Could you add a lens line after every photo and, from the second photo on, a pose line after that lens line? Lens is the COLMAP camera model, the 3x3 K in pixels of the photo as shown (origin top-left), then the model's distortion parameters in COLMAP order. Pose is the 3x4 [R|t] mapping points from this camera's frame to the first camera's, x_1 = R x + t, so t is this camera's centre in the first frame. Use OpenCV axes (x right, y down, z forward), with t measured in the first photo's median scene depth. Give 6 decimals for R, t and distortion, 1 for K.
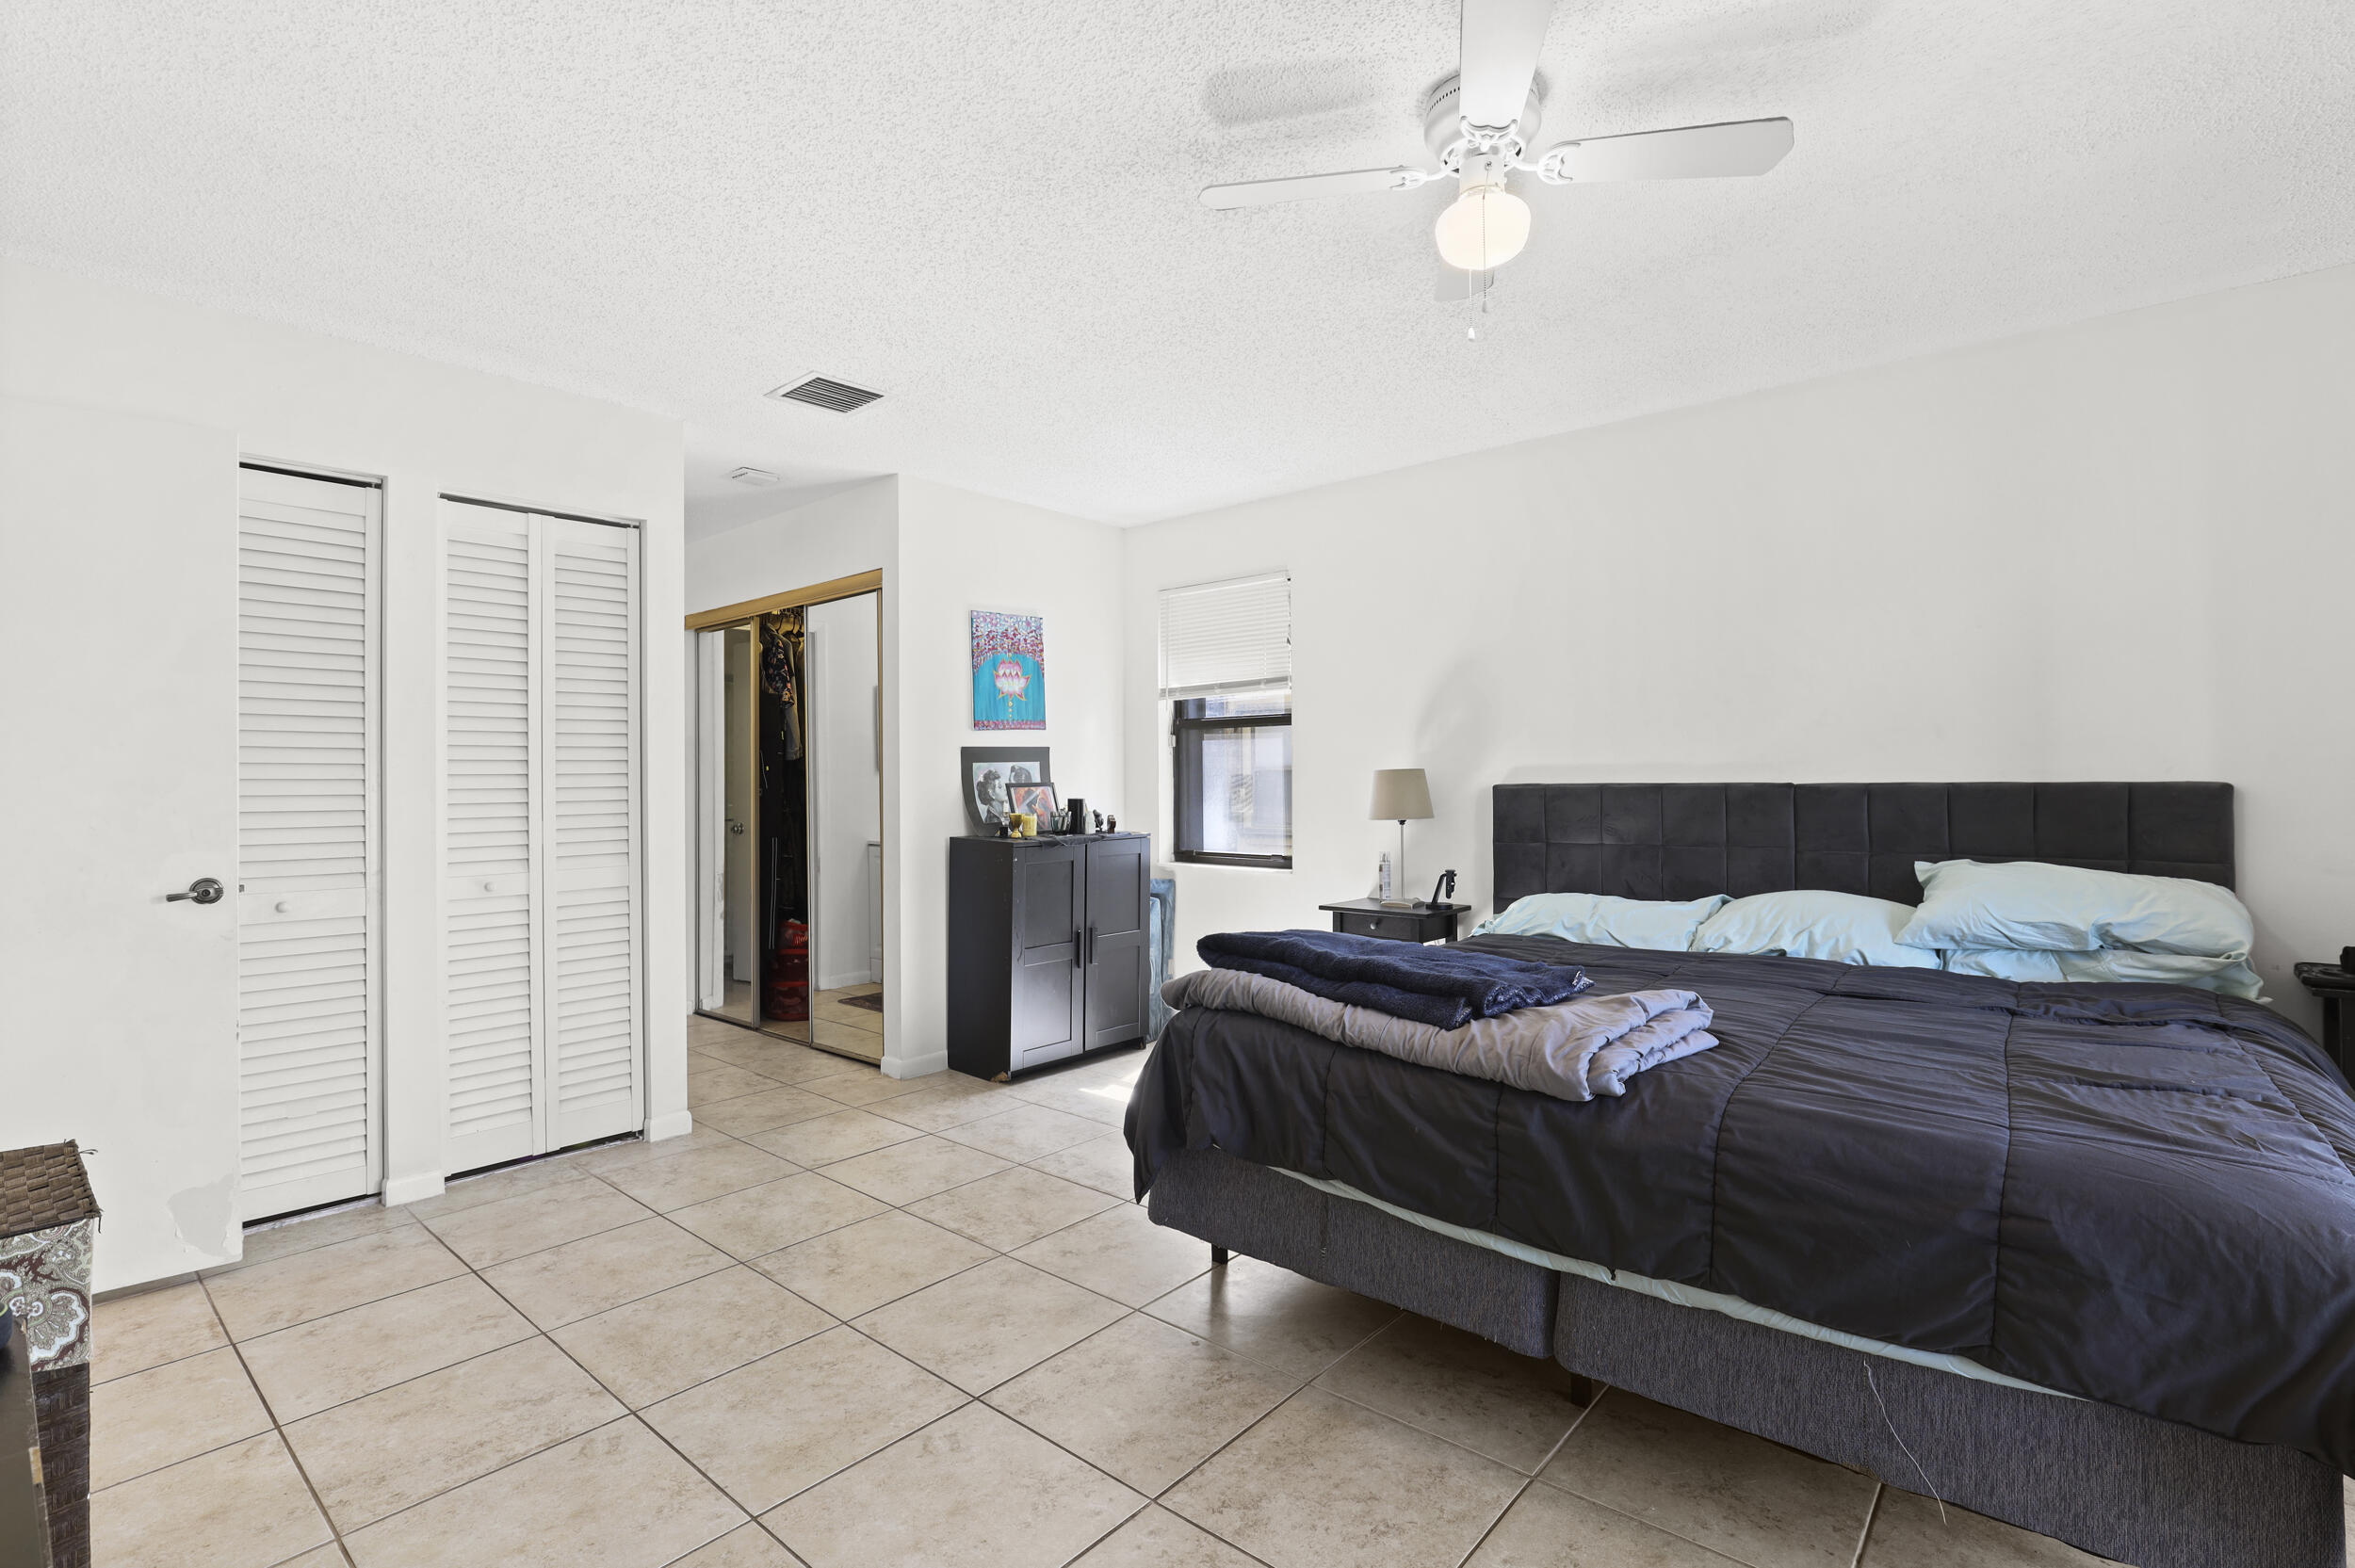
lens RADIAL K [[1120.8, 0, 1160.7], [0, 1120.8, 776.4], [0, 0, 1]] dist [-0.016800, 0.001272]
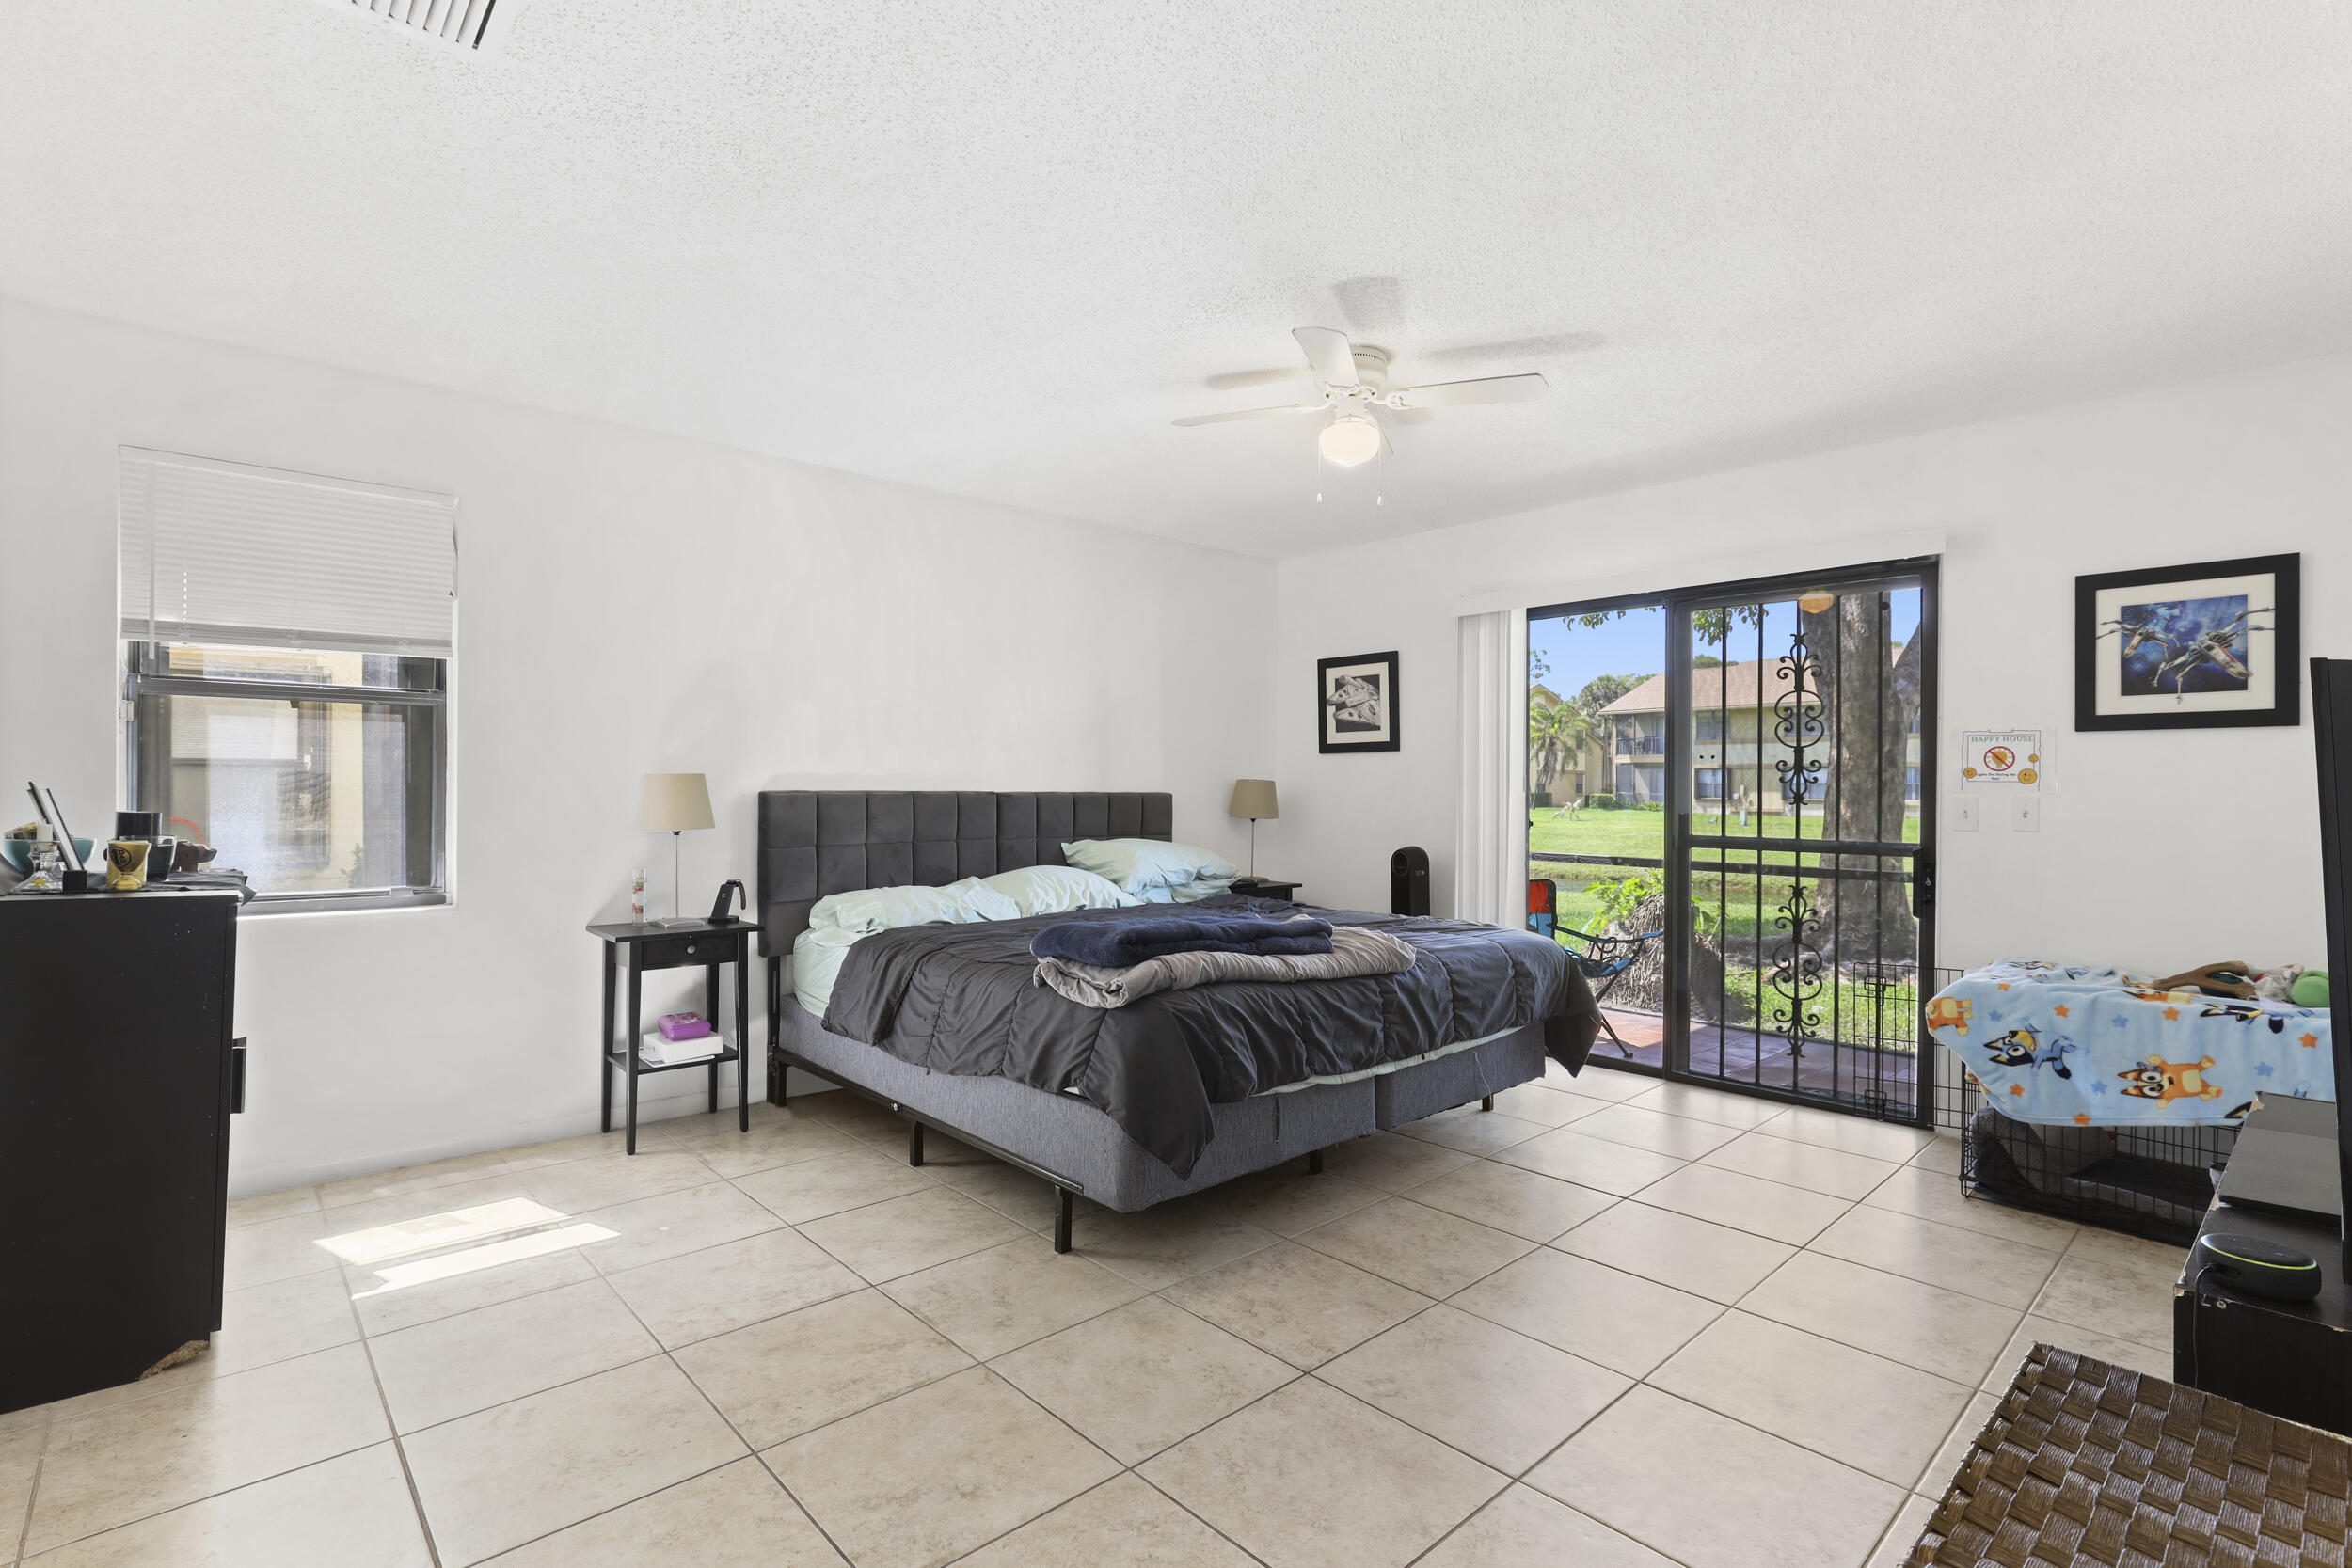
lens RADIAL K [[1079.5, 0, 1168.8], [0, 1079.5, 789.7], [0, 0, 1]] dist [-0.020723, 0.004717]
pose [[0.110575, 0.005886, 0.993850, -0.941870], [-0.012900, 0.999907, -0.004486, 0.008484], [-0.993784, -0.012325, 0.110641, 0.807407]]
